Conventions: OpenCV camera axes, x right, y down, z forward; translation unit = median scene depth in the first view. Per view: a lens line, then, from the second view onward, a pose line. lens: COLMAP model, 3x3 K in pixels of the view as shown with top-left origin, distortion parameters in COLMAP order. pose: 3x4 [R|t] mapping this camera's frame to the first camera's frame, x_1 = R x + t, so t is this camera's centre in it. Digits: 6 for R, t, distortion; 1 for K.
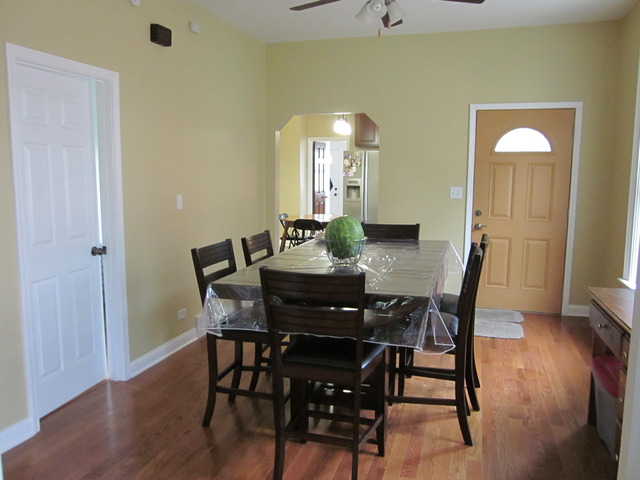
lens RADIAL K [[533.8, 0, 317.2], [0, 533.8, 244.1], [0, 0, 1]] dist [-0.052646, 0.032163]
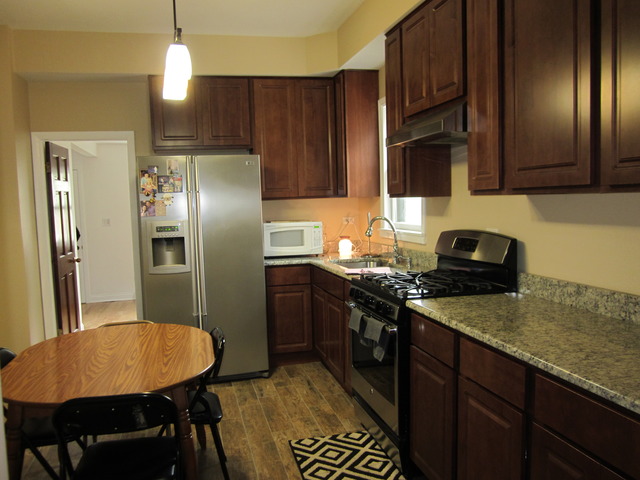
lens RADIAL K [[533.8, 0, 317.2], [0, 533.8, 244.4], [0, 0, 1]] dist [-0.052646, 0.032163]
pose [[0.865517, -0.076869, 0.494945, -0.080364], [0.105749, 0.993923, -0.030559, -0.162722], [-0.489589, 0.078789, 0.868387, 1.188060]]
